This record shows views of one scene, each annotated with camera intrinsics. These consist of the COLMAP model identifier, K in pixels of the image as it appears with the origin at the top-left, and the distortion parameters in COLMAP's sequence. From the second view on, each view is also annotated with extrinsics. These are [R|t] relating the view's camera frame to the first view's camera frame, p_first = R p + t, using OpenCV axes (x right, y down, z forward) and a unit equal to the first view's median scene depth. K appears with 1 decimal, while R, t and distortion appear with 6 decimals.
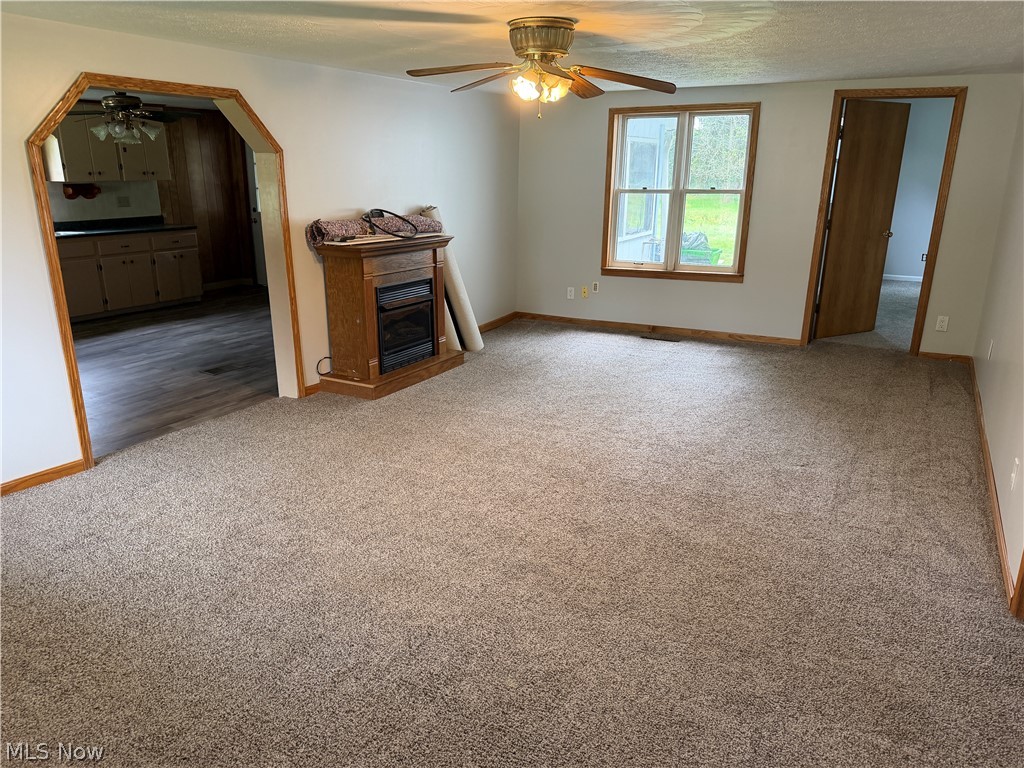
lens RADIAL K [[723.5, 0, 505.3], [0, 723.5, 384.2], [0, 0, 1]] dist [0.074781, -0.095656]
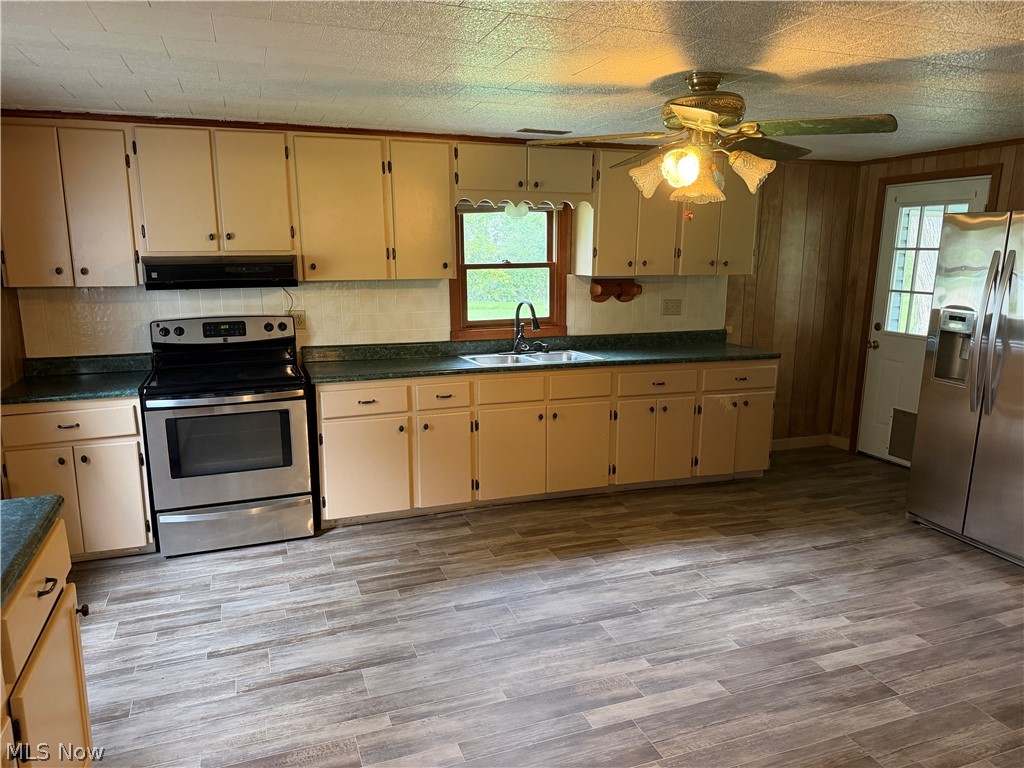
lens RADIAL K [[723.5, 0, 514.5], [0, 723.5, 389.2], [0, 0, 1]] dist [0.074781, -0.095656]
pose [[0.770051, 0.124818, -0.625654, -0.224218], [-0.191993, 0.980553, -0.040684, -0.127558], [0.608408, 0.151450, 0.779039, 0.440052]]
